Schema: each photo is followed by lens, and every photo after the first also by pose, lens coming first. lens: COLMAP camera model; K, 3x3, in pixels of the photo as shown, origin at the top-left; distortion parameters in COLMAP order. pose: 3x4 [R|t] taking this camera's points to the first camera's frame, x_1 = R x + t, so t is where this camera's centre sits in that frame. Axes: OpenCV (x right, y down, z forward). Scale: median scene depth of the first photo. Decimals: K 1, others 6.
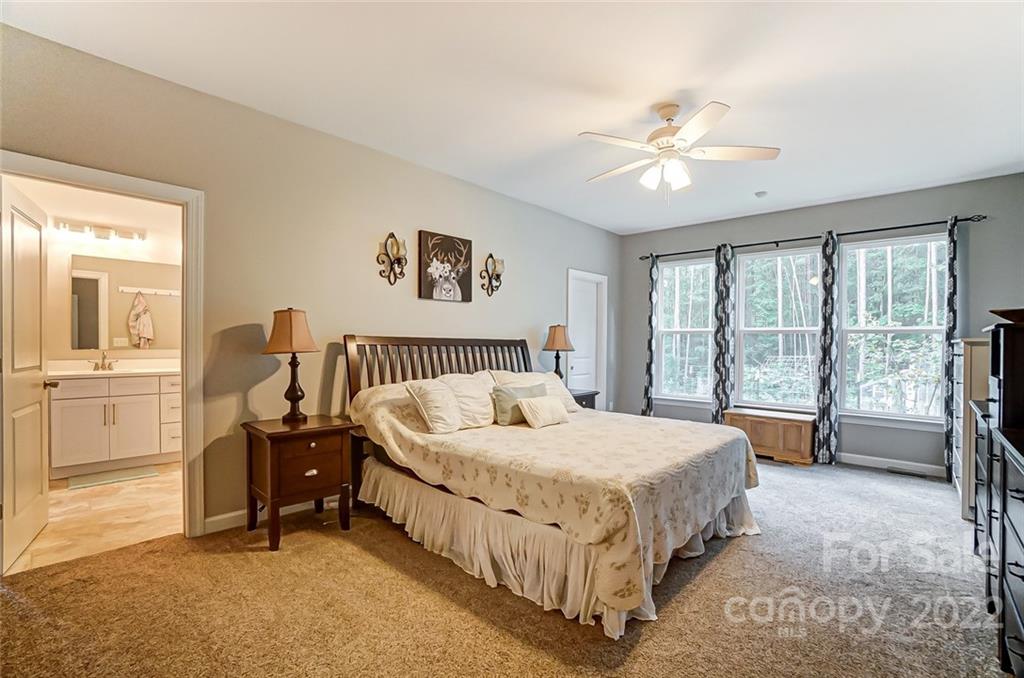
lens RADIAL K [[456.3, 0, 502.4], [0, 456.3, 341.1], [0, 0, 1]] dist [-0.064960, 0.024104]
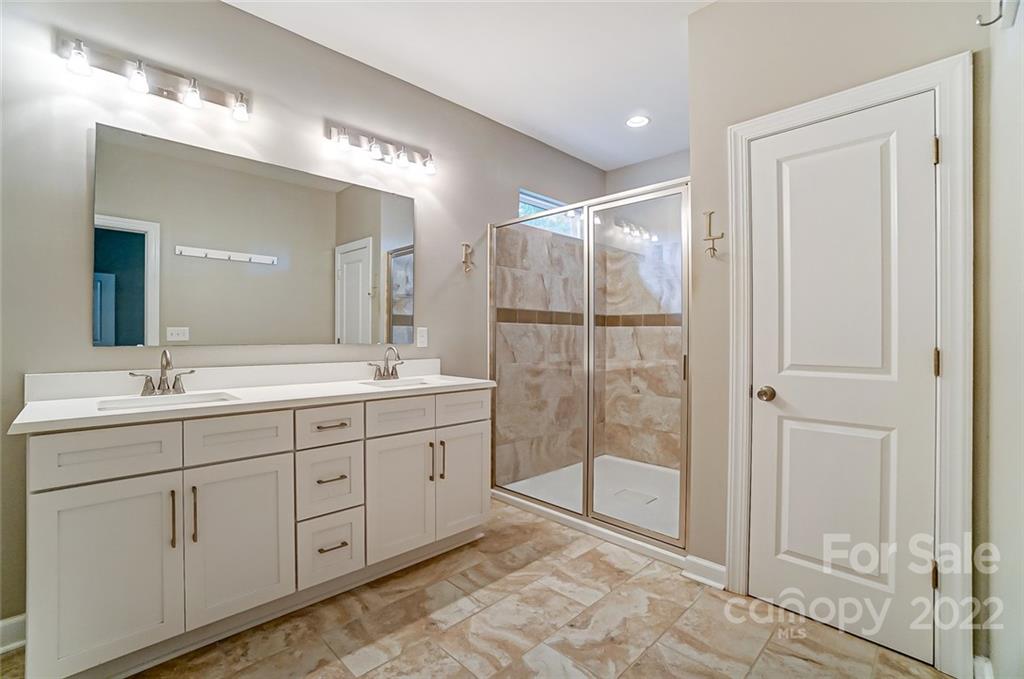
lens RADIAL K [[456.3, 0, 502.4], [0, 456.3, 341.6], [0, 0, 1]] dist [-0.064960, 0.024104]
pose [[0.998727, 0.007105, -0.049943, -1.271594], [-0.006985, 0.999972, 0.002580, 0.026836], [0.049960, -0.002228, 0.998749, 1.336513]]
